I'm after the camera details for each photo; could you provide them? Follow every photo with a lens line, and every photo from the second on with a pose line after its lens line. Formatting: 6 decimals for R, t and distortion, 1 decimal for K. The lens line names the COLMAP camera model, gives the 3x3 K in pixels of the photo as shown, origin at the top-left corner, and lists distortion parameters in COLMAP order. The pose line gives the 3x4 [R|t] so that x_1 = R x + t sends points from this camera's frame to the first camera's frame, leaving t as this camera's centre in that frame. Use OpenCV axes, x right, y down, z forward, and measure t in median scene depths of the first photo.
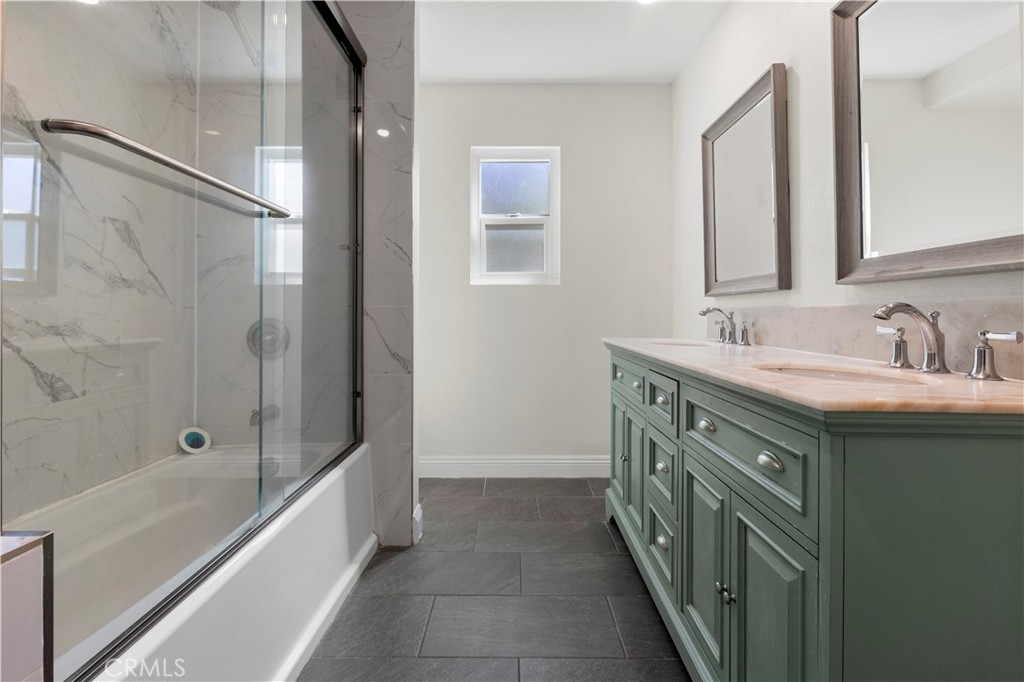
lens RADIAL K [[462.1, 0, 511.7], [0, 462.1, 311.8], [0, 0, 1]] dist [-0.003654, -0.000505]
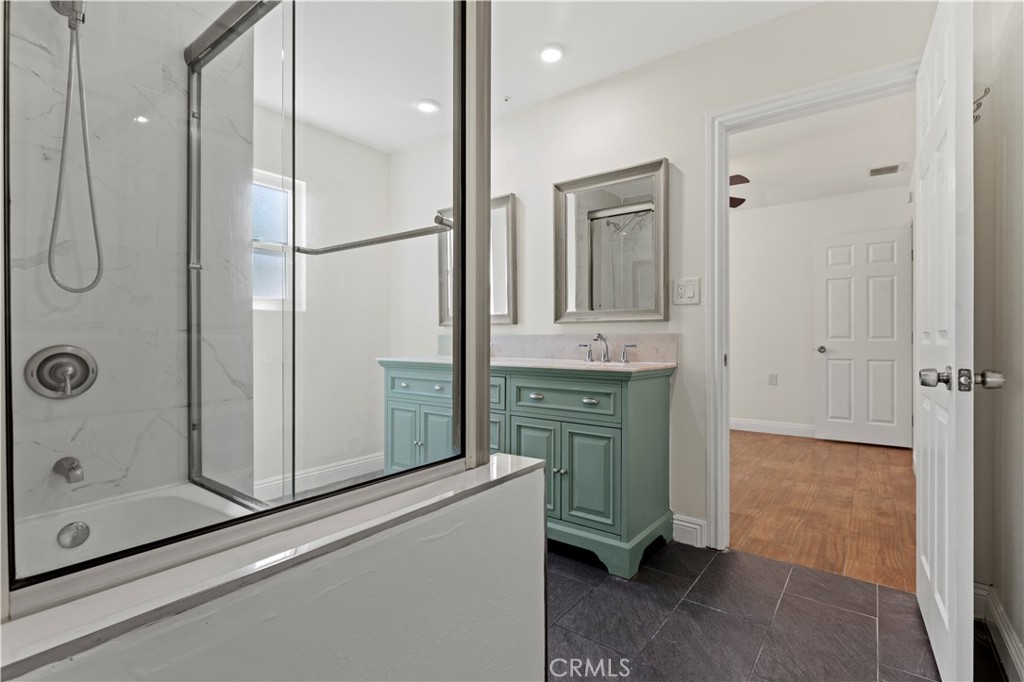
lens RADIAL K [[464.4, 0, 514.7], [0, 464.4, 332.8], [0, 0, 1]] dist [0.005050, -0.000469]
pose [[0.610946, 0.006523, 0.791645, -0.892918], [-0.004045, 0.999979, -0.005118, -0.006796], [-0.791662, -0.000075, 0.610960, -0.084372]]
